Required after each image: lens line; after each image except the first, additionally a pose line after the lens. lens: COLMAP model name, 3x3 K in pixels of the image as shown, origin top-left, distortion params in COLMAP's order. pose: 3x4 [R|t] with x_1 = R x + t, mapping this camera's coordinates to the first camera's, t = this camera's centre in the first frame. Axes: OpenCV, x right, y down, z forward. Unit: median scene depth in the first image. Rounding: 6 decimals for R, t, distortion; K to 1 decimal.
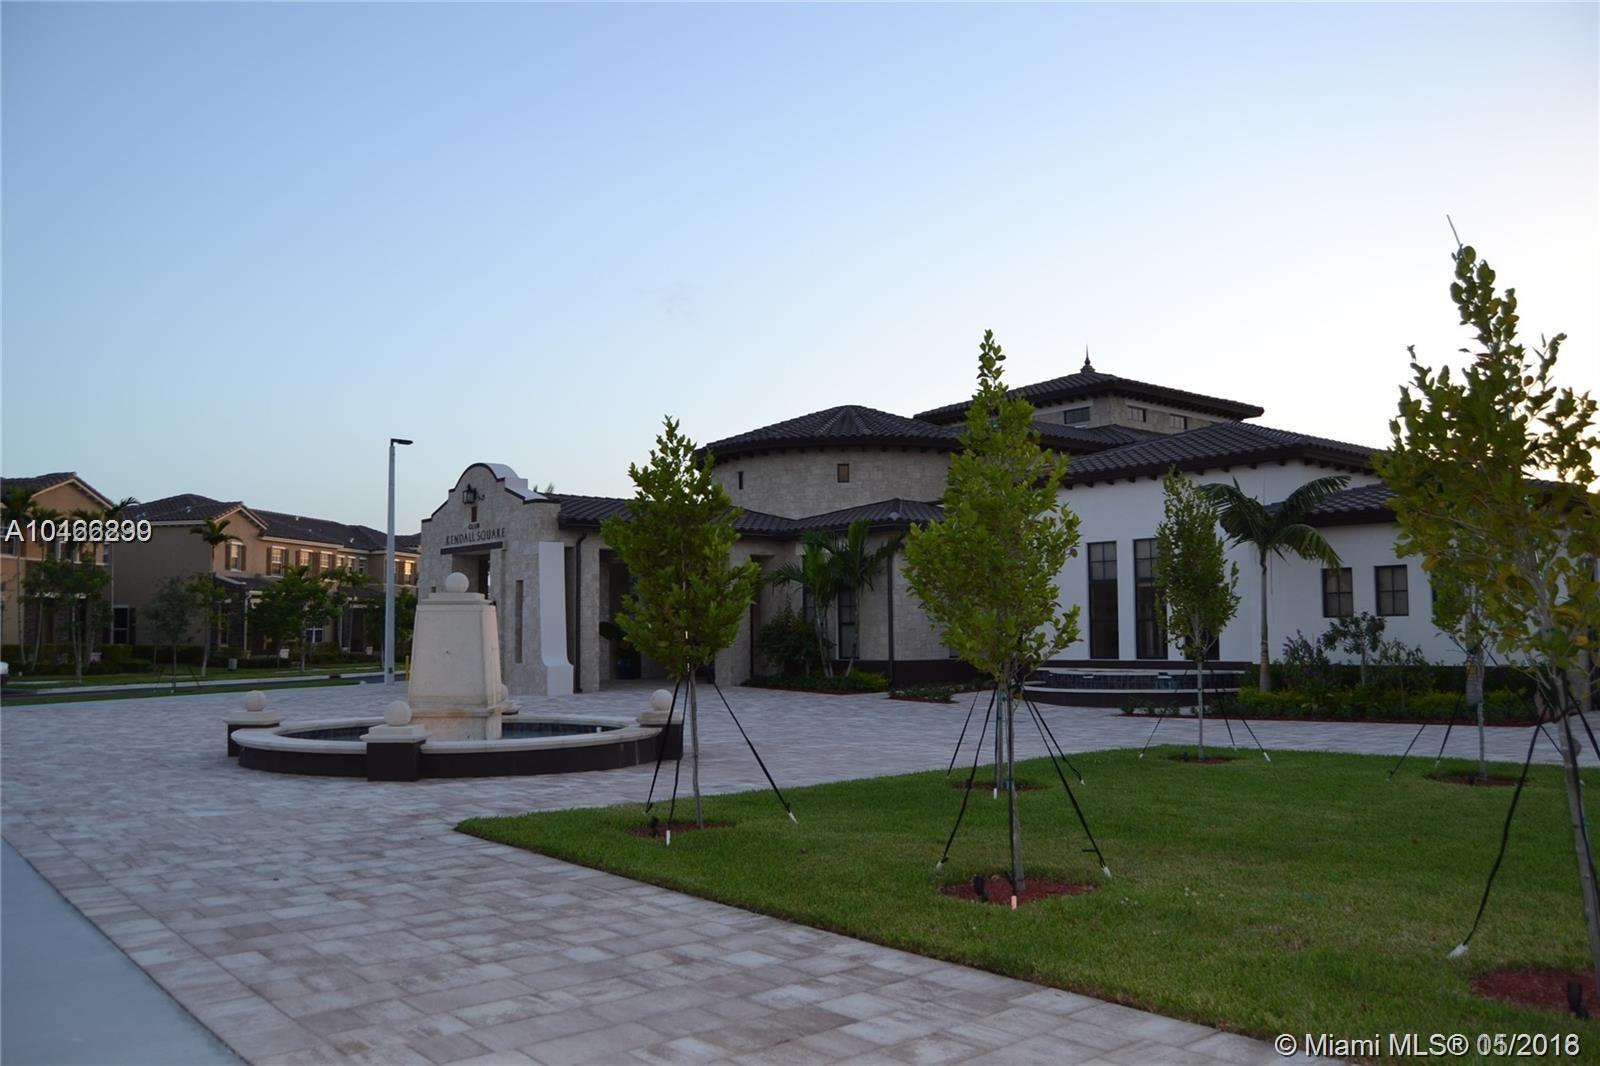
lens RADIAL K [[1277.1, 0, 800.0], [0, 1277.1, 533.0], [0, 0, 1]] dist [-0.103427, 0.045729]
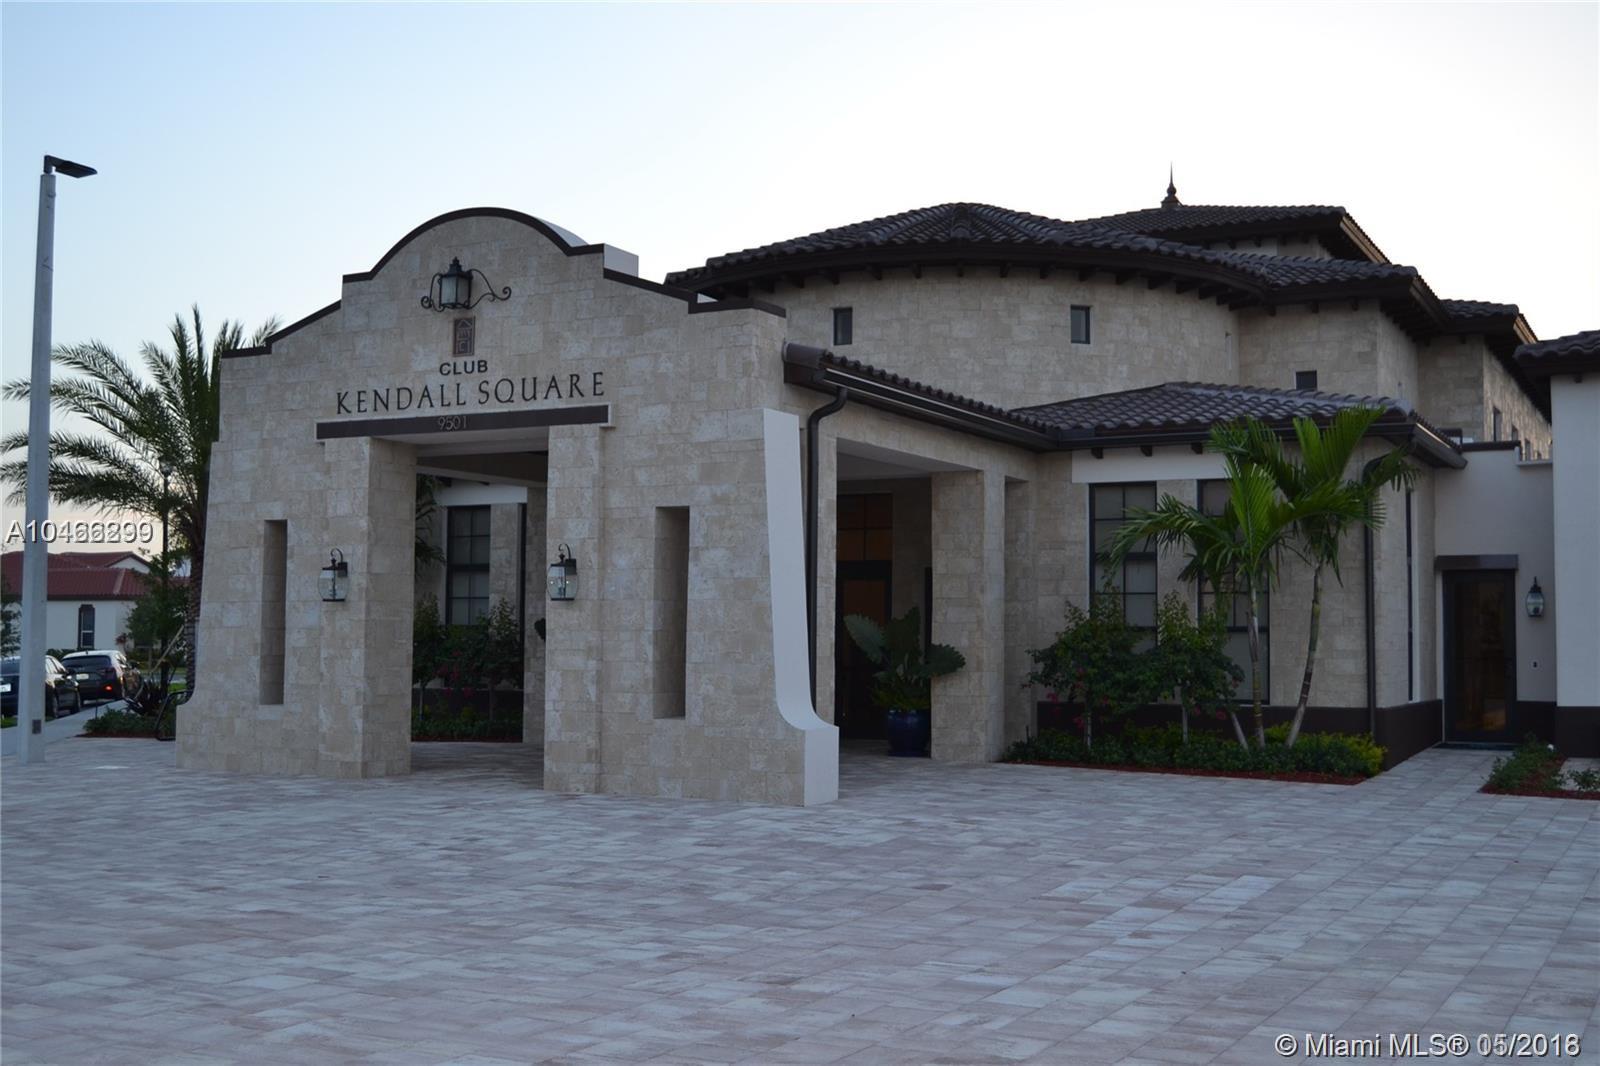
lens RADIAL K [[1788.7, 0, 800.0], [0, 1788.7, 533.0], [0, 0, 1]] dist [-0.077677, -0.006457]
pose [[0.921042, 0.037007, 0.387700, -0.370253], [-0.044069, 0.998985, 0.009339, 0.036015], [-0.386961, -0.025687, 0.921738, 0.449088]]
